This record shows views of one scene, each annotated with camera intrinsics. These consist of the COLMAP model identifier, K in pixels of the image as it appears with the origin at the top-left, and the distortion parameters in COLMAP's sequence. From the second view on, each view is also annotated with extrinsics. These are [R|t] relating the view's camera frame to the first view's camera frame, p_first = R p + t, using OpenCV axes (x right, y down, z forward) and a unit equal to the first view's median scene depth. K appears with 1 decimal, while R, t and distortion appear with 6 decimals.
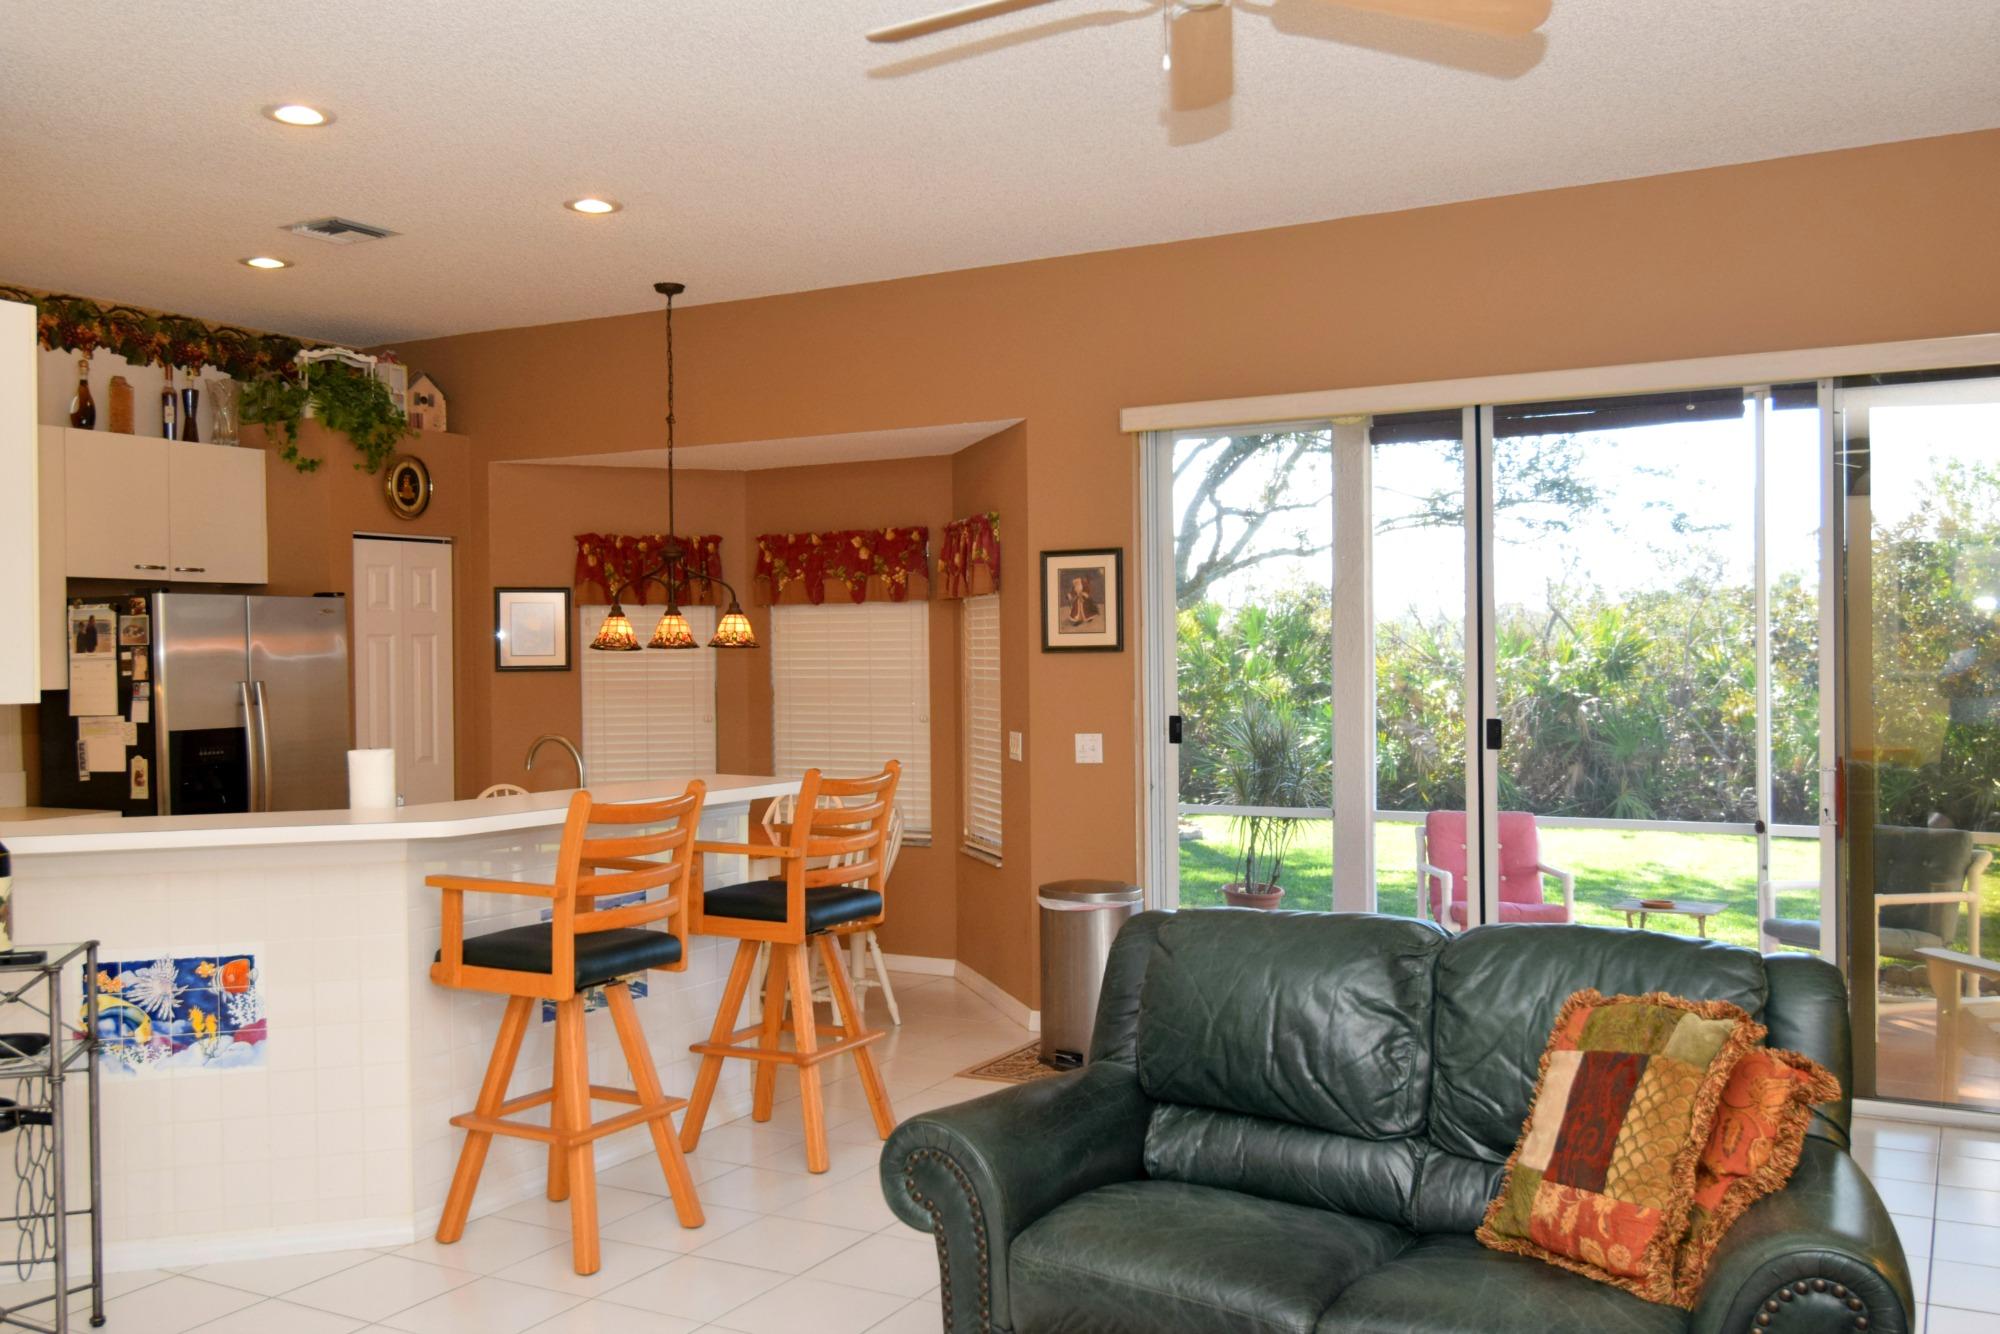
lens RADIAL K [[1747.0, 0, 1000.0], [0, 1747.0, 667.0], [0, 0, 1]] dist [0.033866, -0.092944]
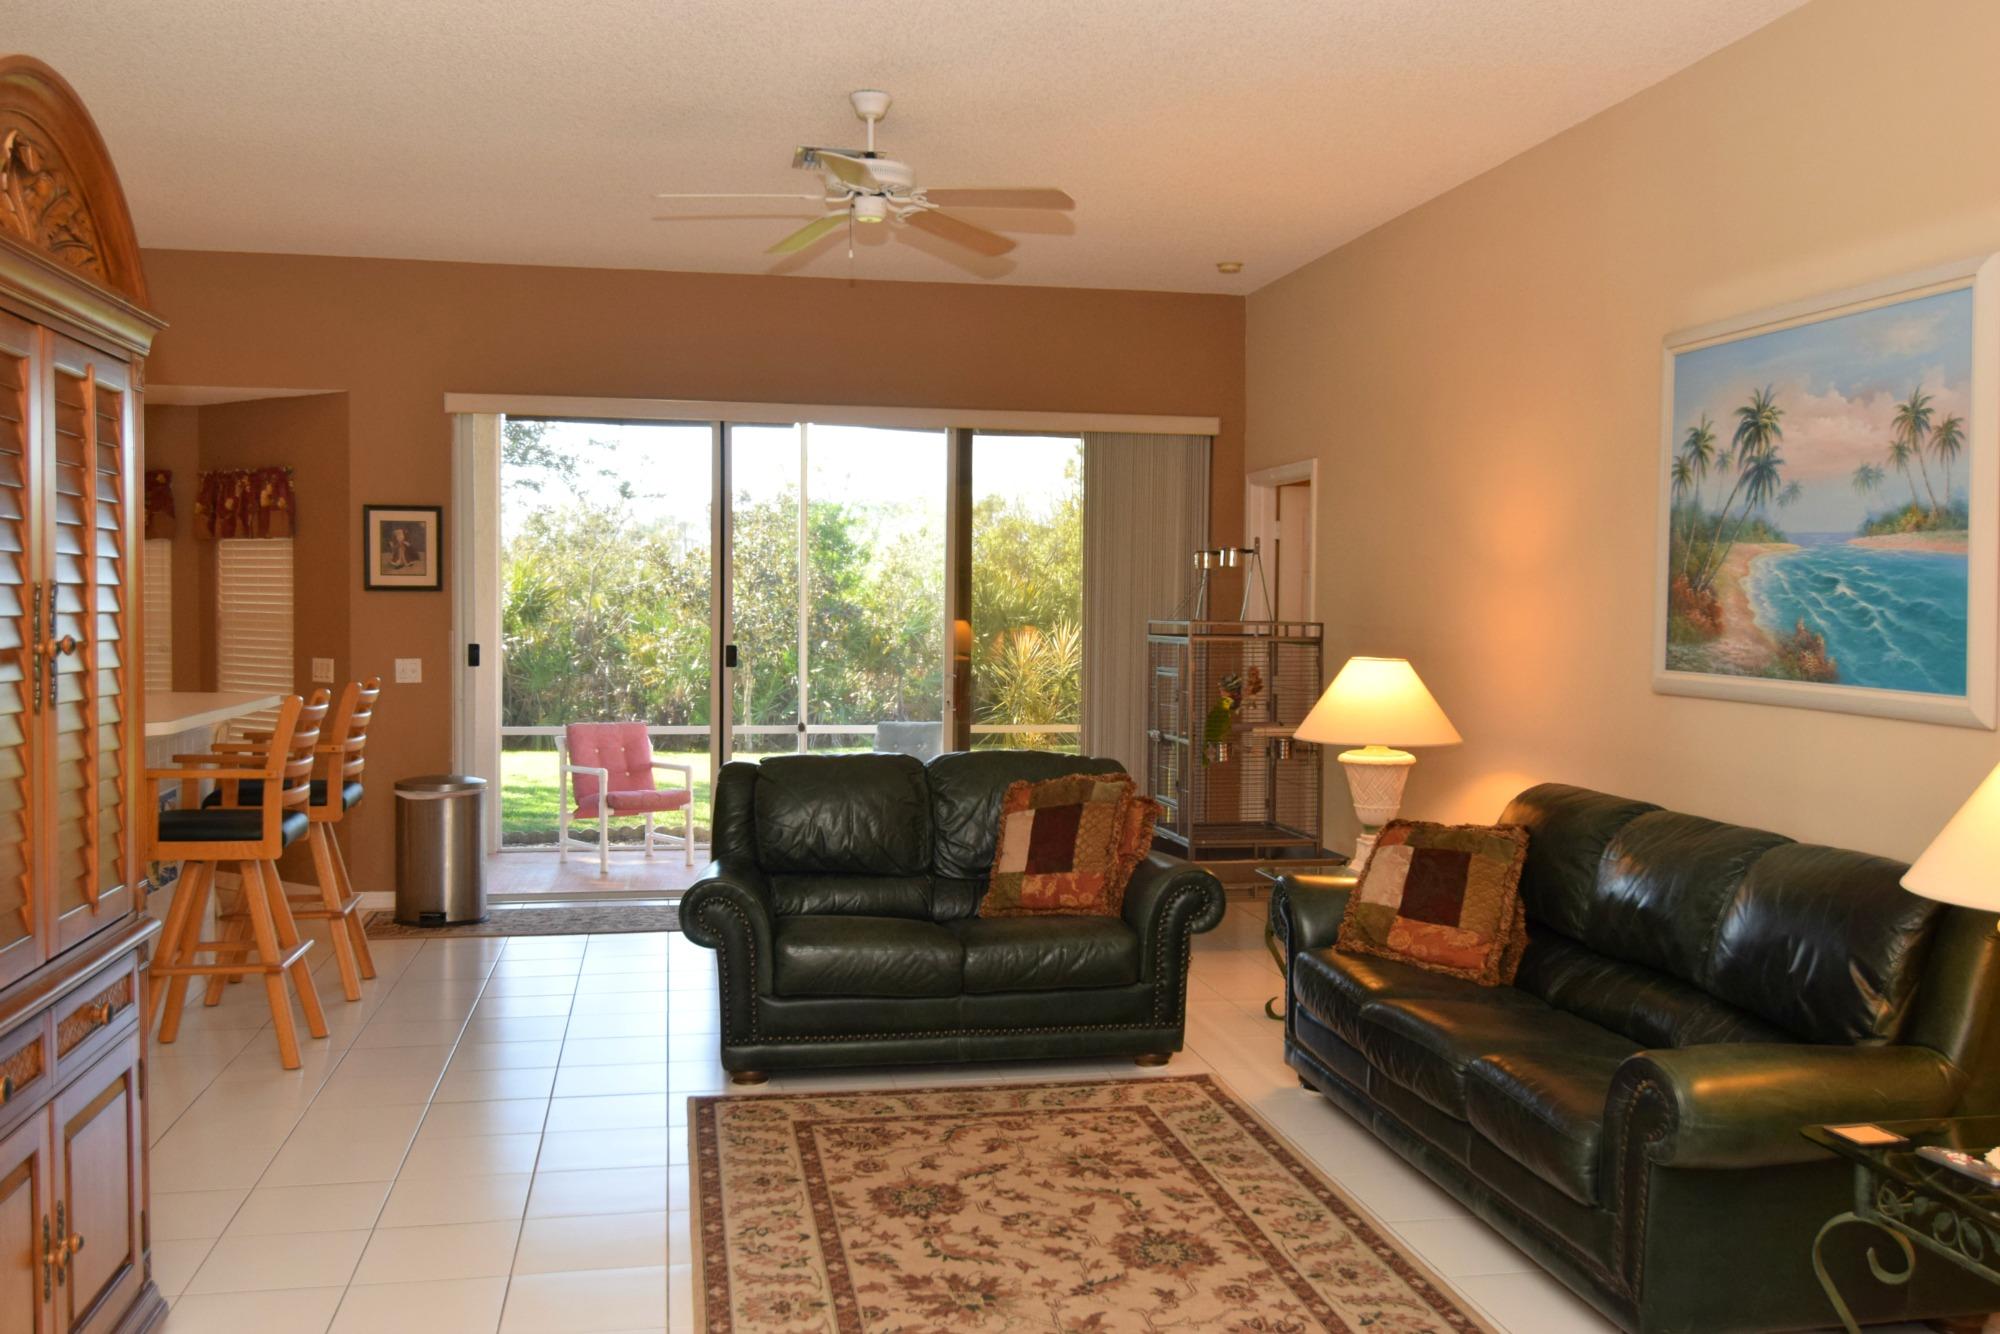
lens RADIAL K [[1747.0, 0, 1000.0], [0, 1747.0, 667.0], [0, 0, 1]] dist [0.033866, -0.092944]
pose [[0.770923, -0.007074, 0.636889, -0.404885], [-0.013629, 0.999526, 0.027600, 0.005134], [-0.636782, -0.029958, 0.770461, -0.197123]]
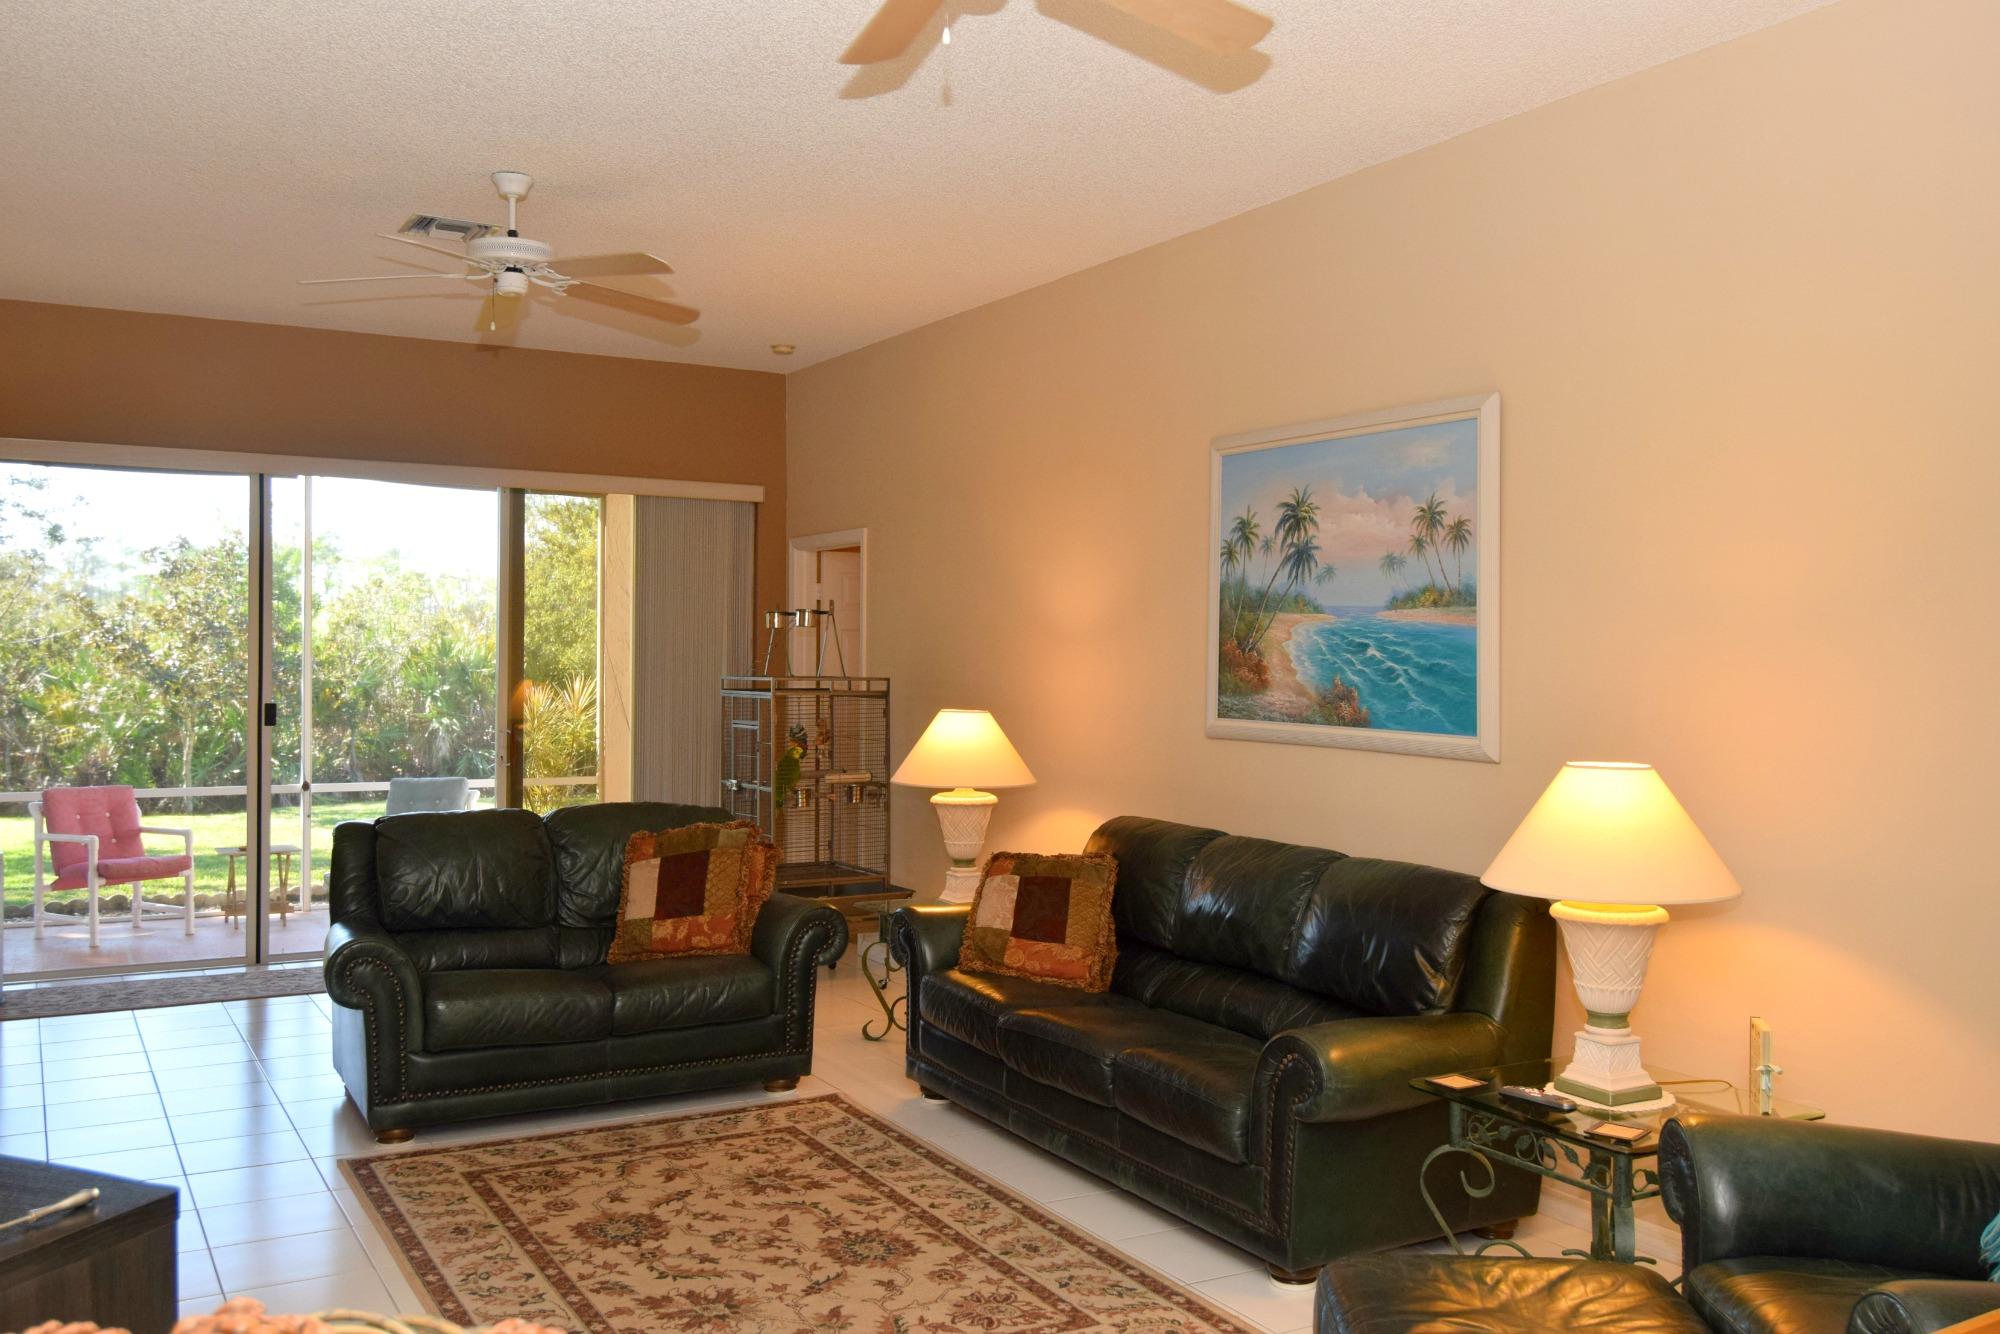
lens RADIAL K [[1692.3, 0, 1000.0], [0, 1692.3, 667.0], [0, 0, 1]] dist [0.031403, -0.090942]
pose [[0.517205, 0.008936, 0.855815, -0.505750], [-0.009303, 0.999945, -0.004819, 0.002393], [-0.855811, -0.005469, 0.517259, -0.153878]]
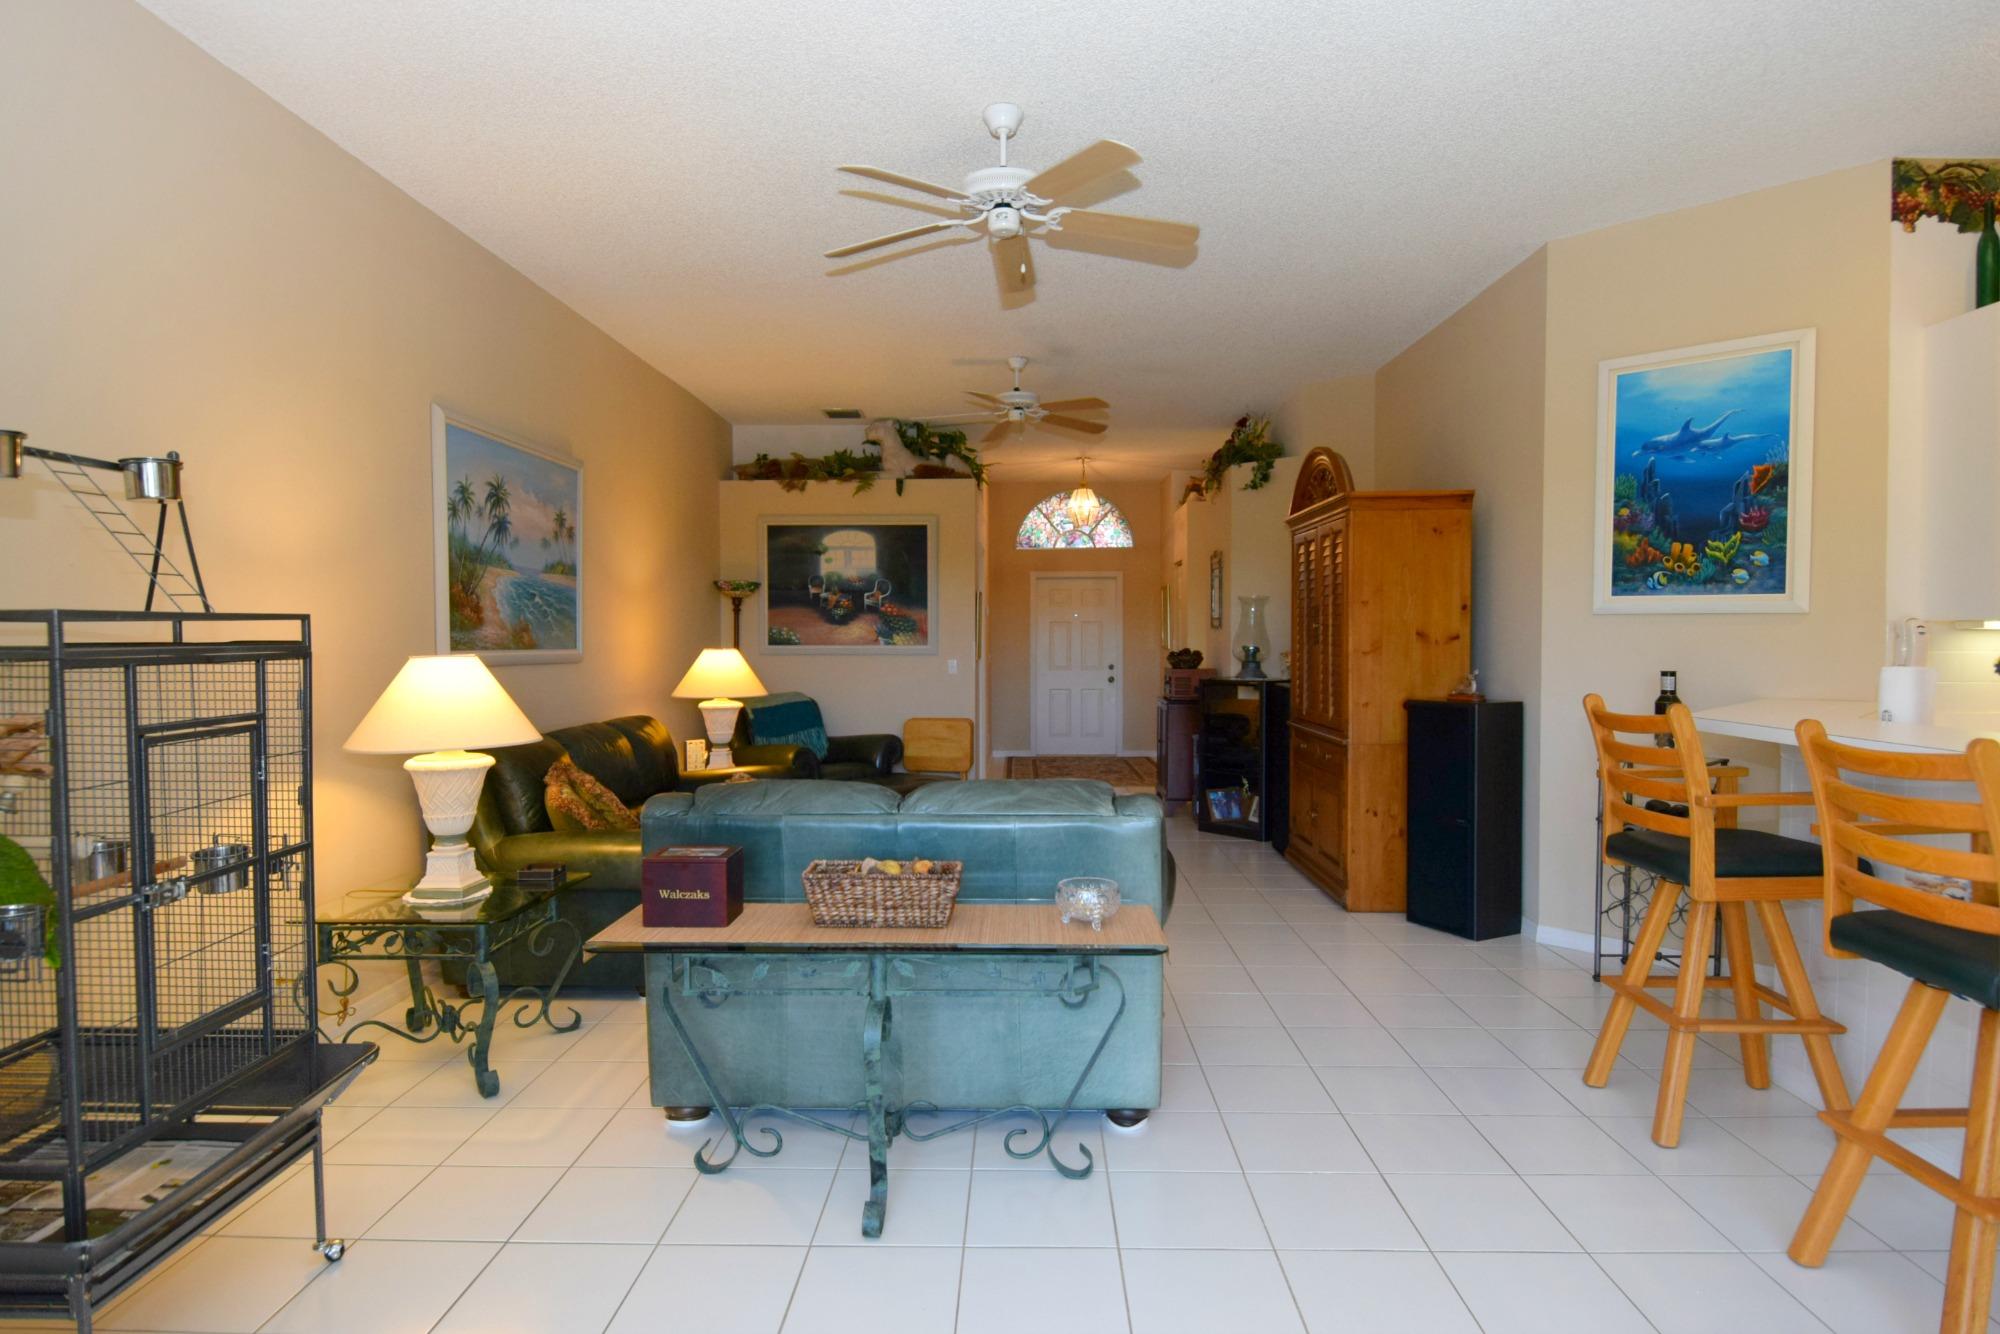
lens RADIAL K [[1053.2, 0, 1000.0], [0, 1053.2, 667.0], [0, 0, 1]] dist [0.013074, -0.018717]
pose [[-0.886406, 0.028819, -0.462011, 0.283762], [0.010407, 0.999049, 0.042352, 0.009482], [0.462792, 0.032733, -0.885862, 0.887837]]
